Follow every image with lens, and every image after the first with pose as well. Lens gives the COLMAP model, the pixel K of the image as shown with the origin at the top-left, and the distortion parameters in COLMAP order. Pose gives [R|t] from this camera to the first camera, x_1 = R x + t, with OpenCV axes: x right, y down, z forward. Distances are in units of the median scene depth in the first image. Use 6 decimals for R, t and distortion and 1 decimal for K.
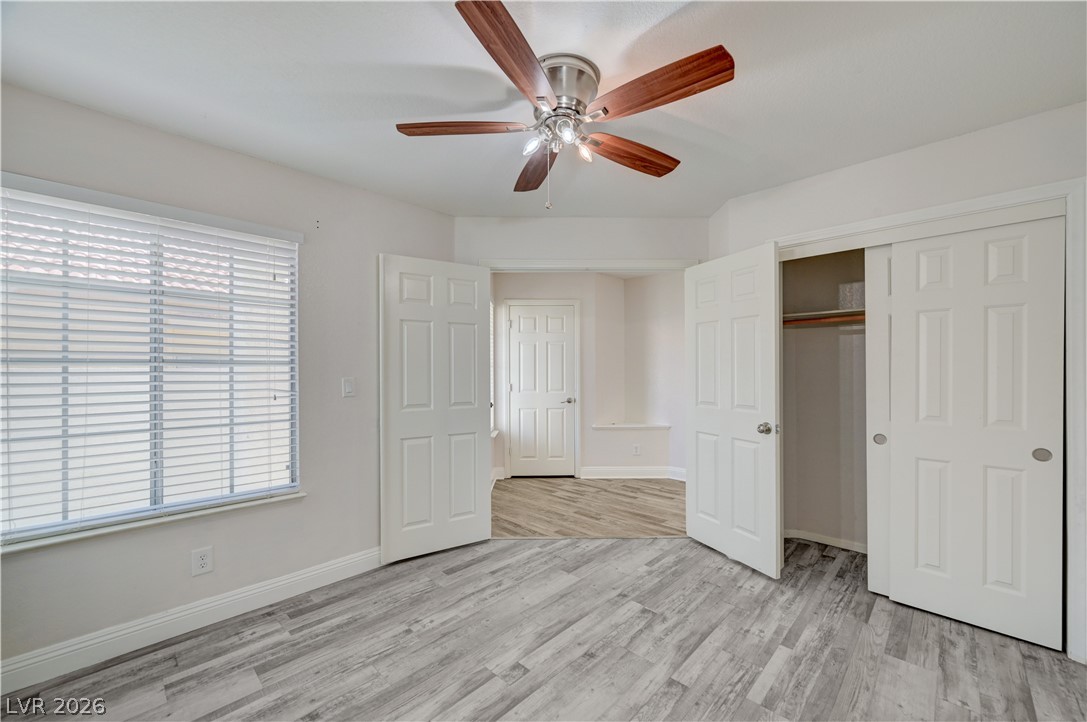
lens RADIAL K [[433.6, 0, 541.4], [0, 433.6, 368.9], [0, 0, 1]] dist [-0.000068, 0.000044]
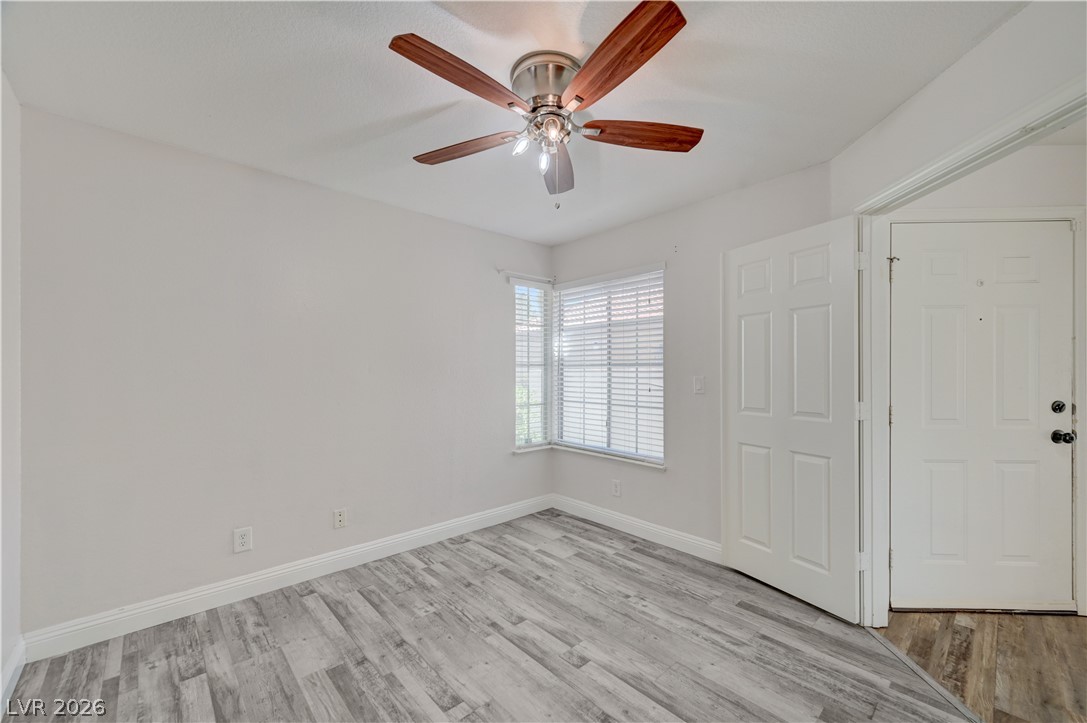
lens RADIAL K [[429.0, 0, 551.7], [0, 429.0, 370.7], [0, 0, 1]] dist [0.000169, 0.000290]
pose [[-0.051861, 0.000948, -0.998654, 0.785906], [0.004248, 0.999991, 0.000728, 0.004017], [0.998645, -0.004205, -0.051865, 0.806205]]
